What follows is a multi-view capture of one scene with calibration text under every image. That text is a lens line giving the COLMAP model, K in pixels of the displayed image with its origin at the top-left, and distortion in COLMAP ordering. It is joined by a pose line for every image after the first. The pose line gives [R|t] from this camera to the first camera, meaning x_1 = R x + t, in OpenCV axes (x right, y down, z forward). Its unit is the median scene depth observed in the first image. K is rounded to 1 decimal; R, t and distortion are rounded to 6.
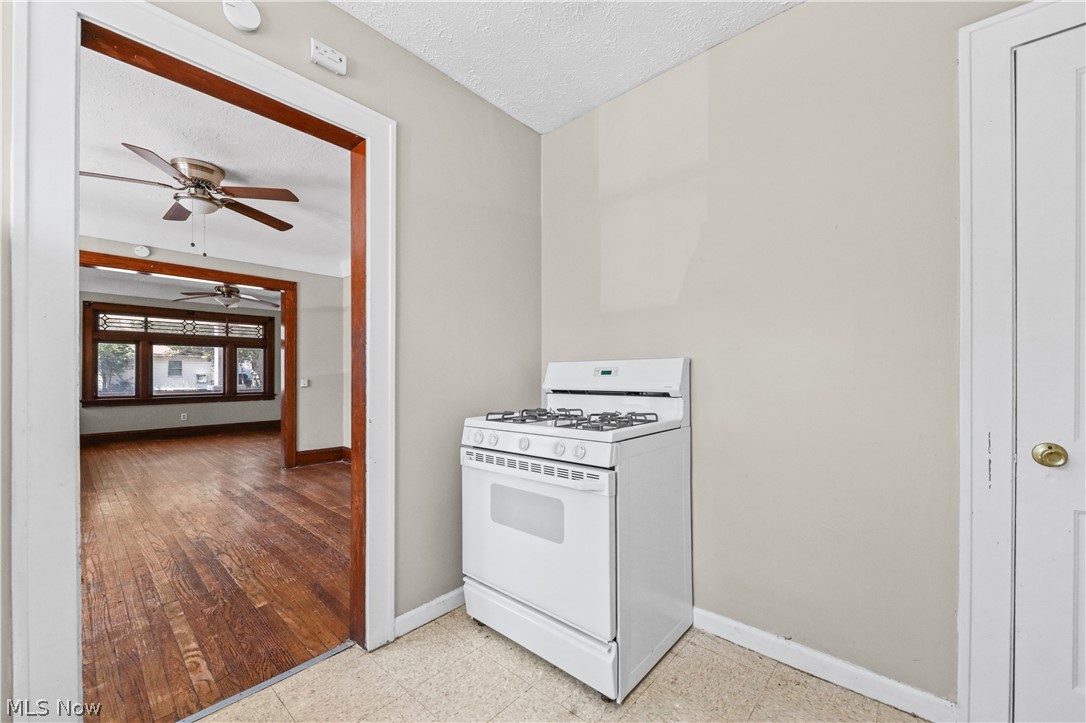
lens RADIAL K [[419.1, 0, 552.6], [0, 419.1, 367.6], [0, 0, 1]] dist [0.009677, -0.008820]
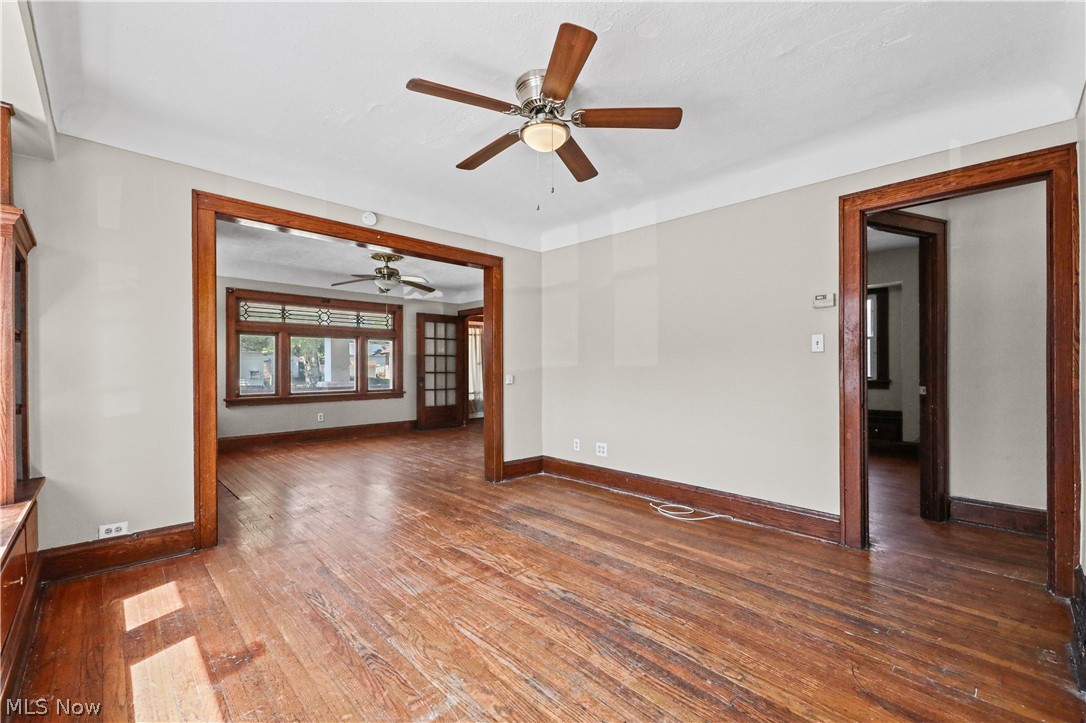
lens RADIAL K [[450.2, 0, 548.4], [0, 450.2, 362.3], [0, 0, 1]] dist [0.009957, -0.000059]
pose [[0.996345, -0.004883, -0.085280, -0.351951], [0.004903, 0.999988, 0.000034, 0.003017], [0.085279, -0.000452, 0.996357, 0.097049]]
